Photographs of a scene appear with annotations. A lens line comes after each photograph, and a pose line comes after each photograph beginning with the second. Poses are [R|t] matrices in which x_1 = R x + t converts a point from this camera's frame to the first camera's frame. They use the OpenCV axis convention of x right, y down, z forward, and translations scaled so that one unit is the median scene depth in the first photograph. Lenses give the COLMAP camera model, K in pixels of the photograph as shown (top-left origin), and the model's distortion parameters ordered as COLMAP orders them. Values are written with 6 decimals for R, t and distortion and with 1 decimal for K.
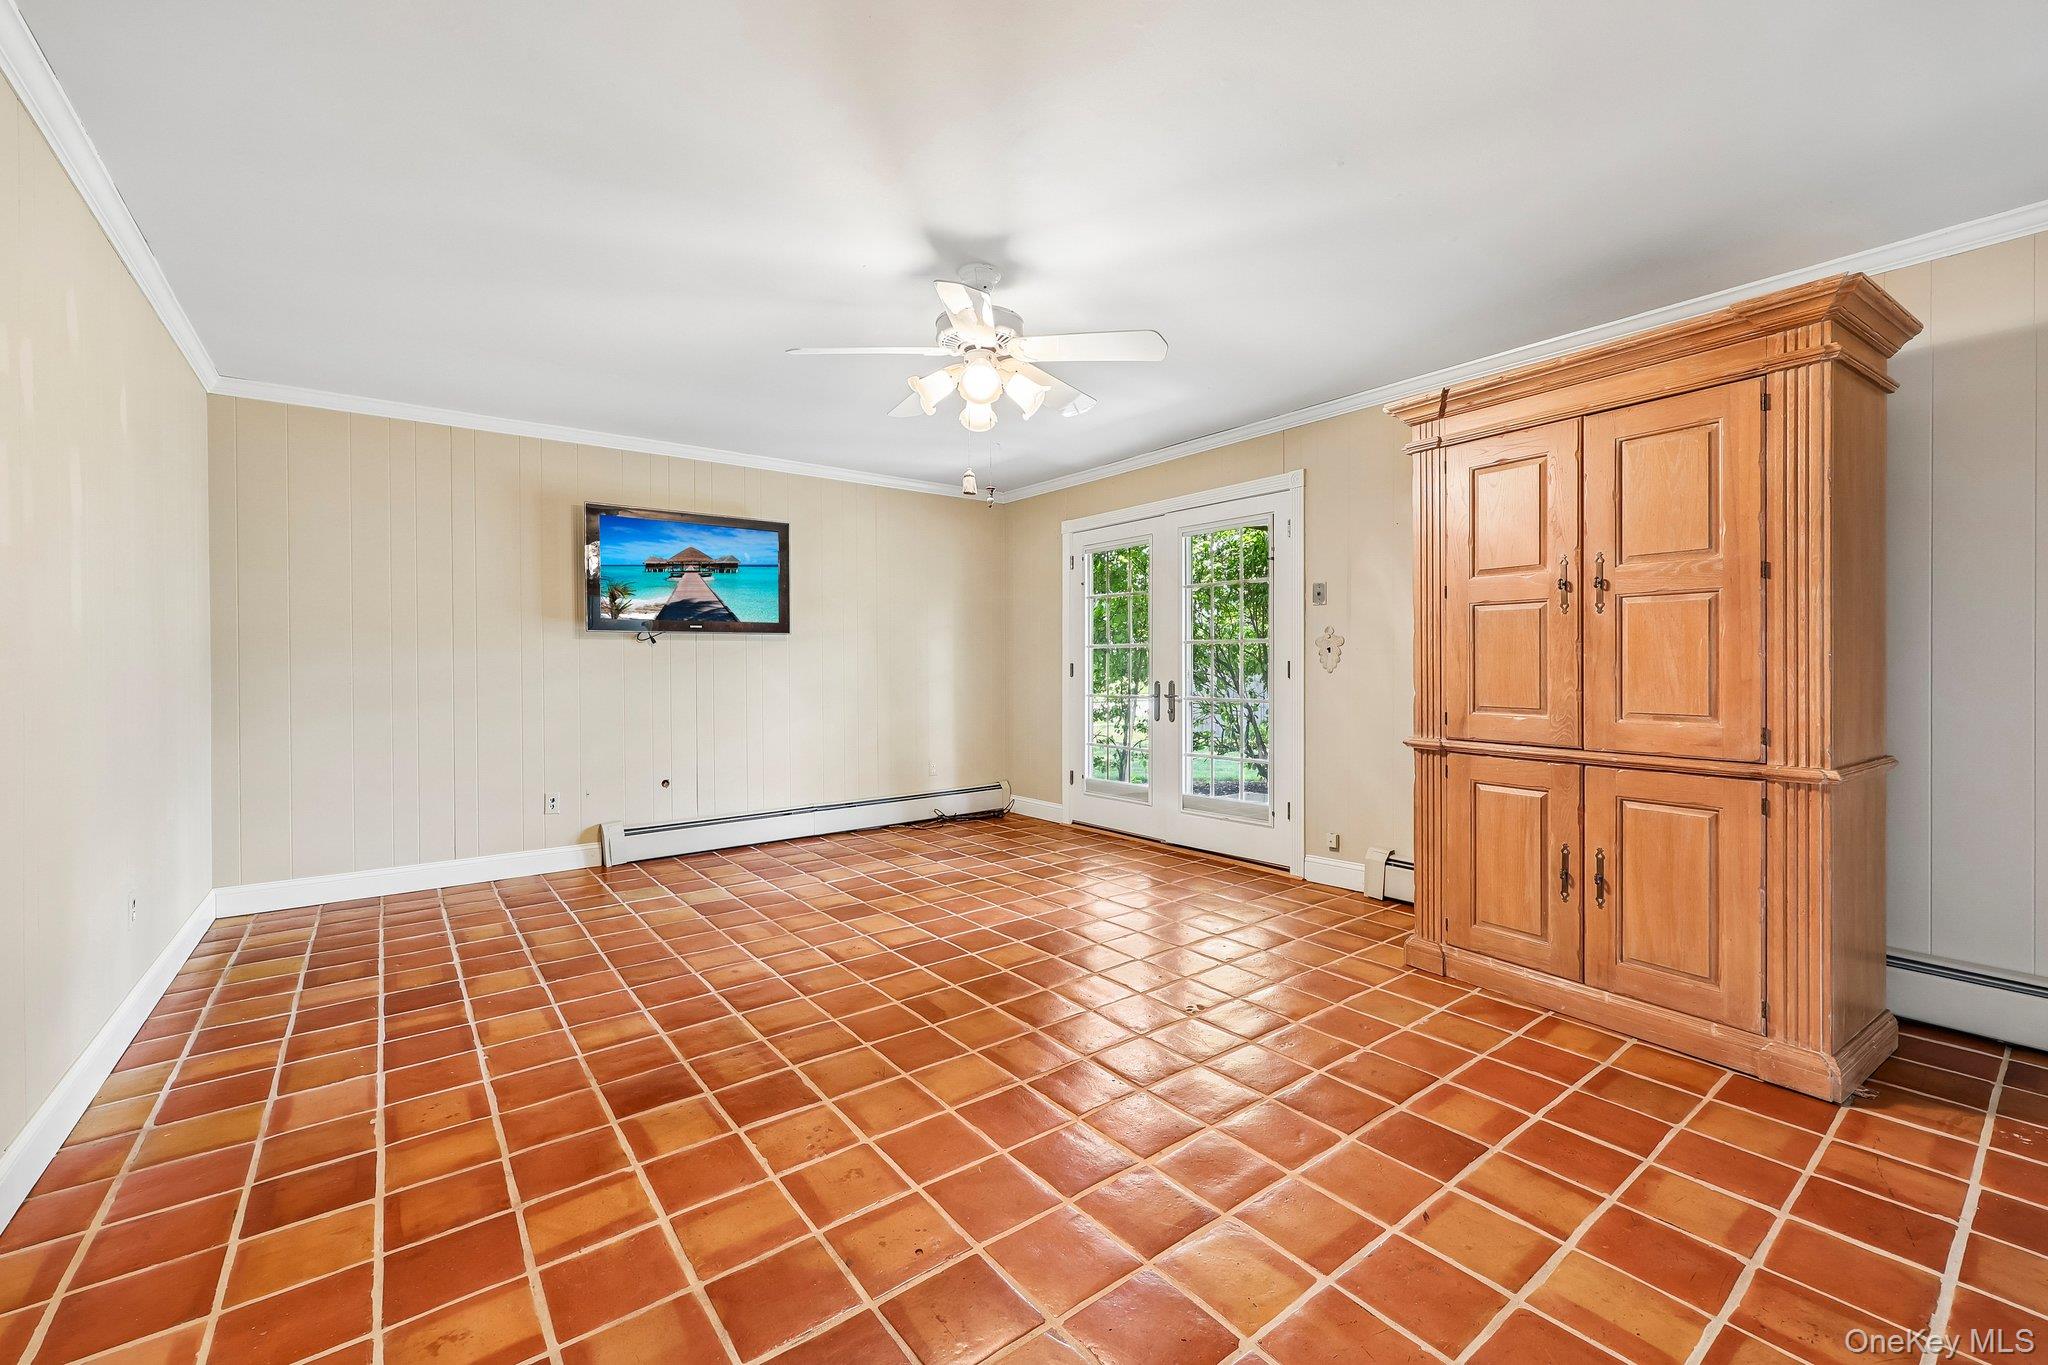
lens RADIAL K [[837.0, 0, 1036.6], [0, 837.0, 668.6], [0, 0, 1]] dist [0.004977, -0.000100]
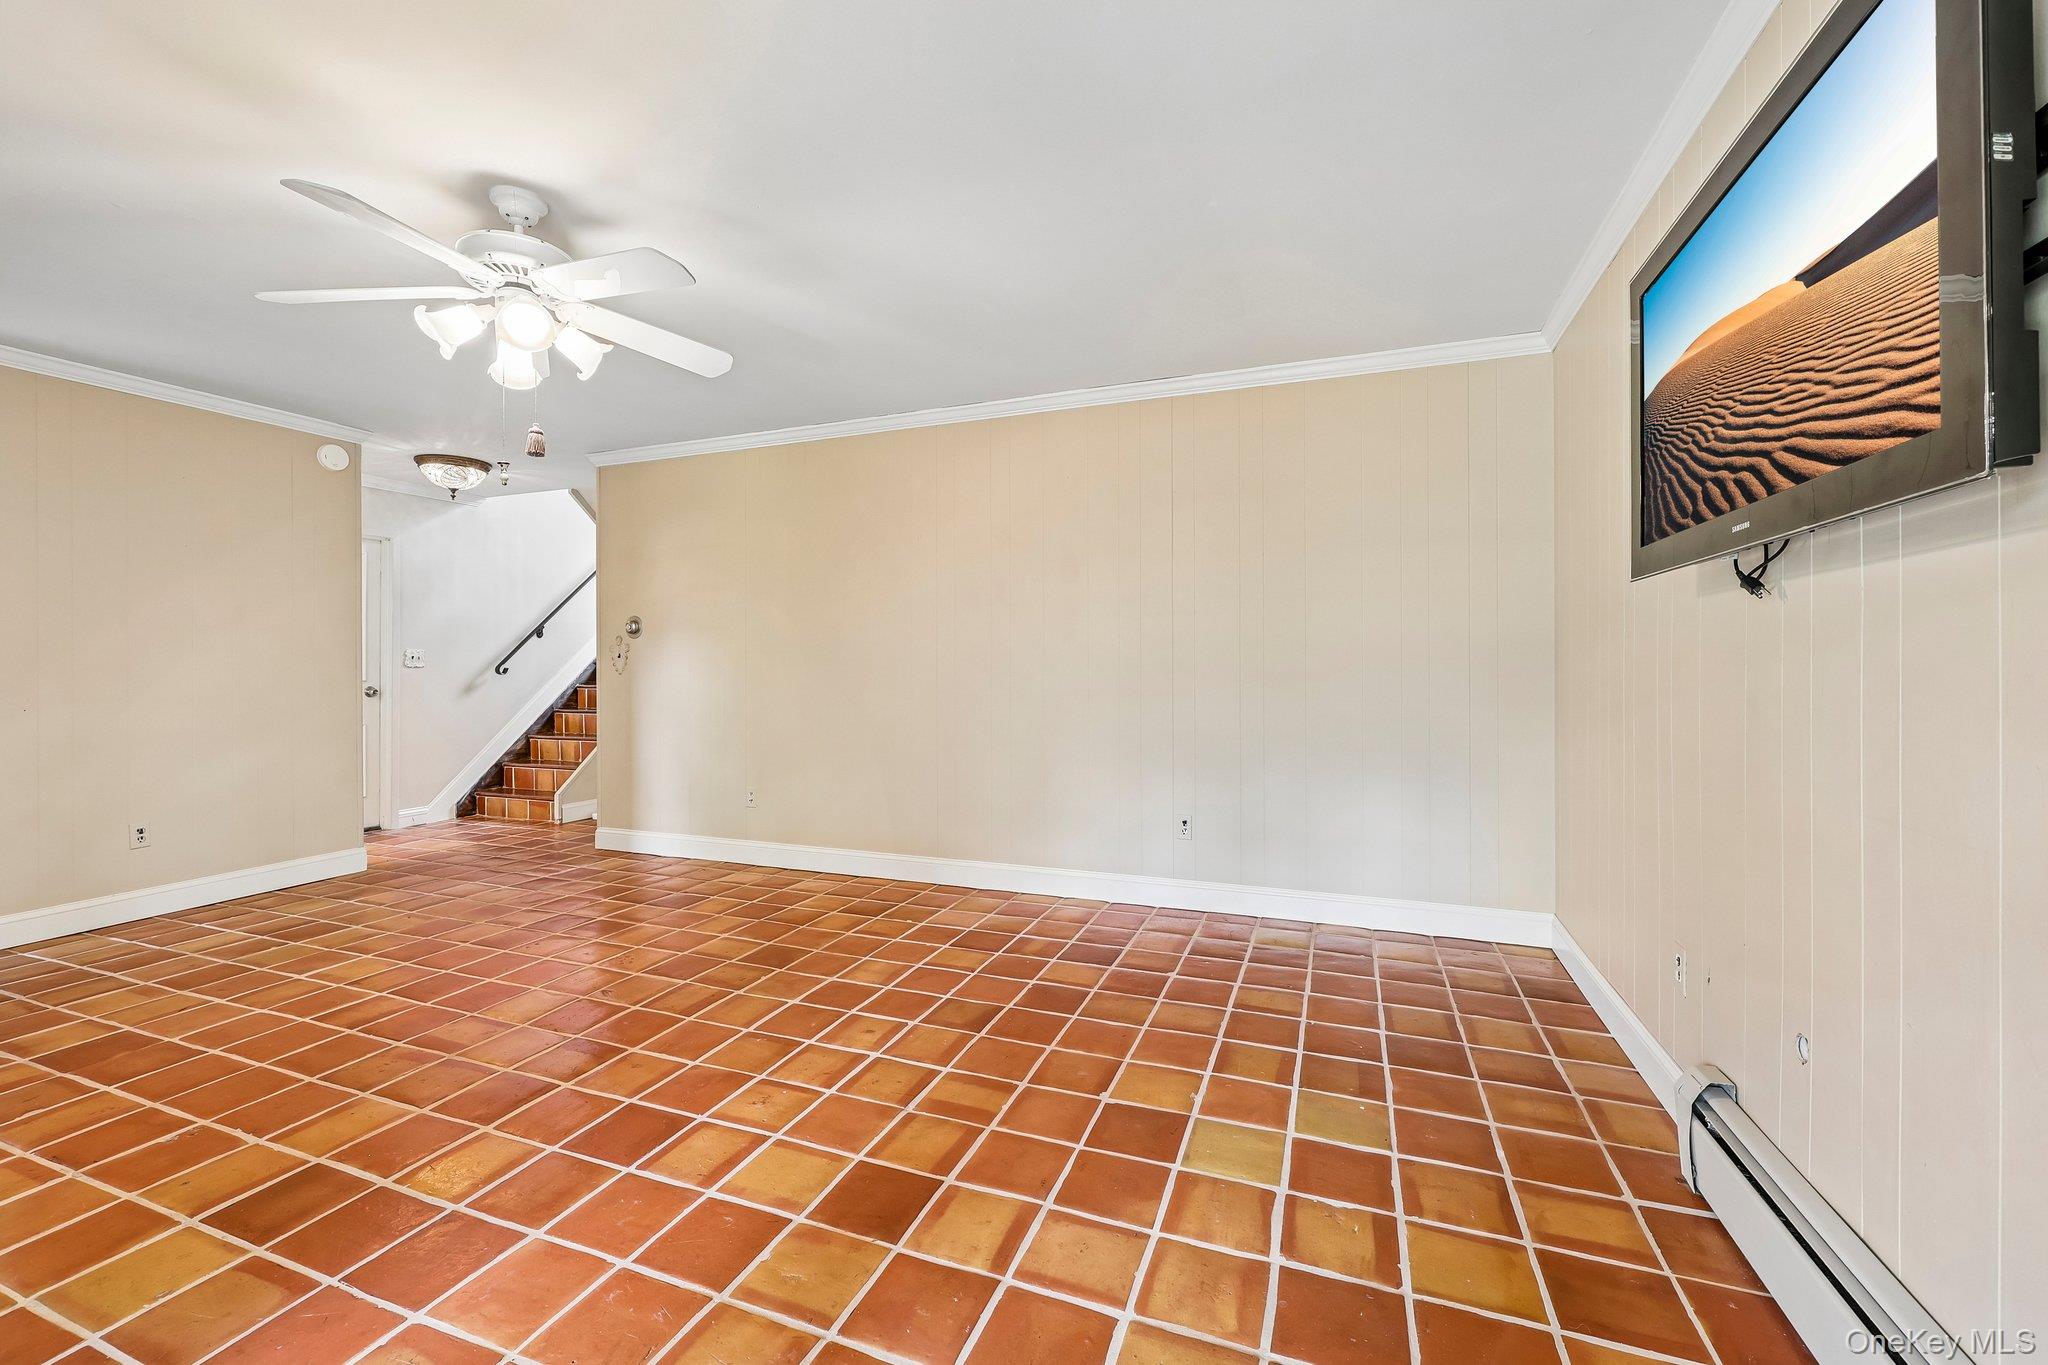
lens RADIAL K [[837.0, 0, 1029.8], [0, 837.0, 669.6], [0, 0, 1]] dist [0.004977, -0.000100]
pose [[-0.862273, 0.012354, -0.506293, -0.065528], [0.007813, 0.999908, 0.011092, -0.009237], [0.506383, 0.005608, -0.862290, 1.560327]]
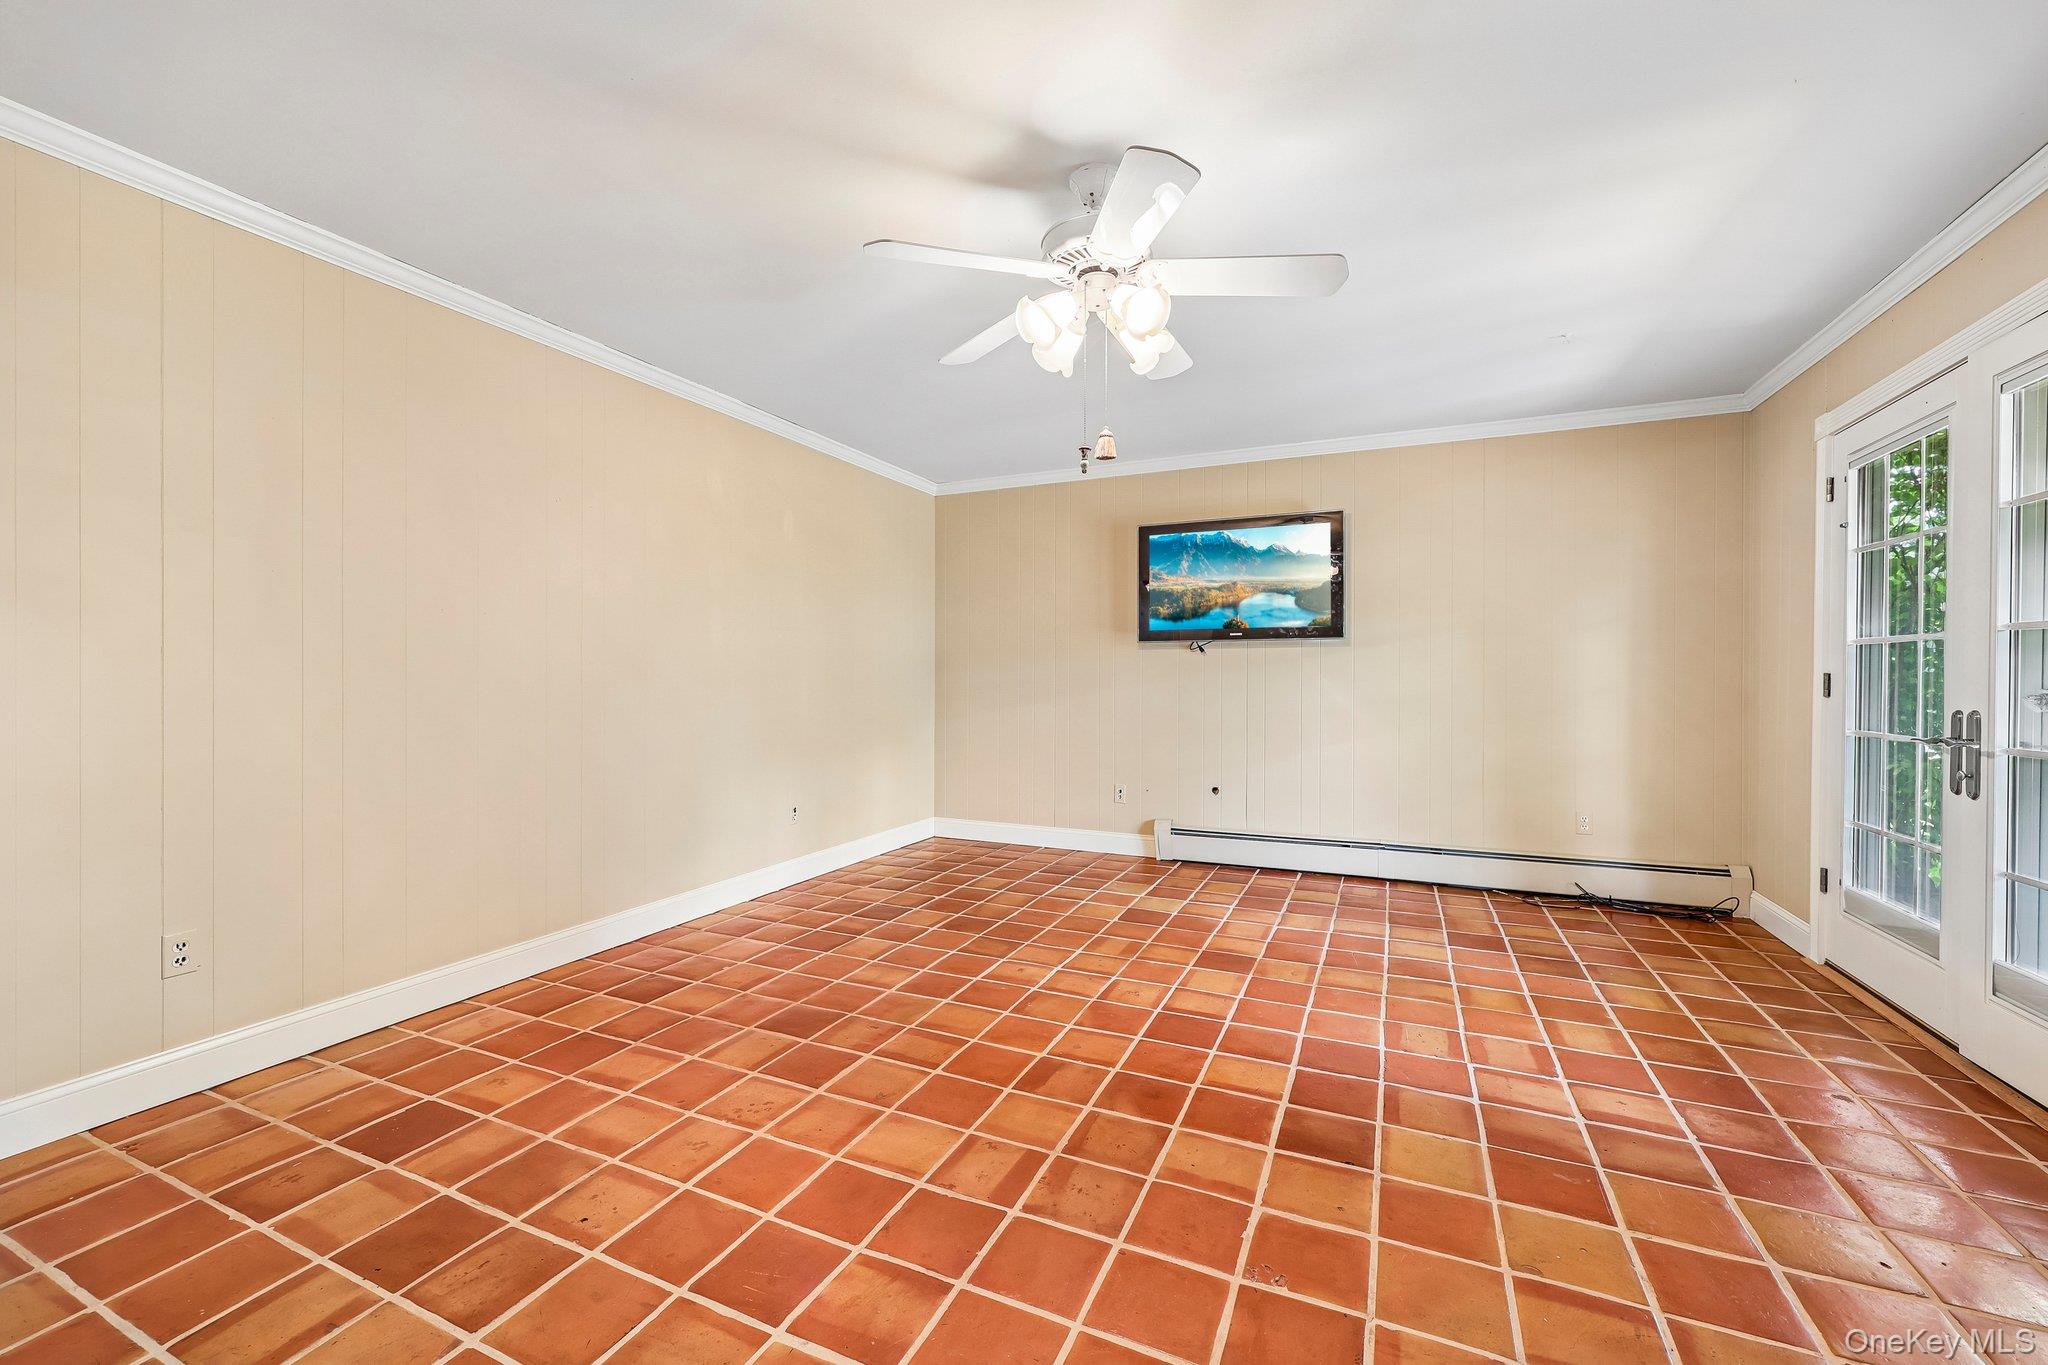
lens RADIAL K [[837.0, 0, 1011.4], [0, 837.0, 685.6], [0, 0, 1]] dist [0.004977, -0.000100]
pose [[0.456848, 0.016882, -0.889385, 0.473440], [-0.006852, 0.999857, 0.015459, -0.004711], [0.889518, -0.000968, 0.456898, 0.447110]]
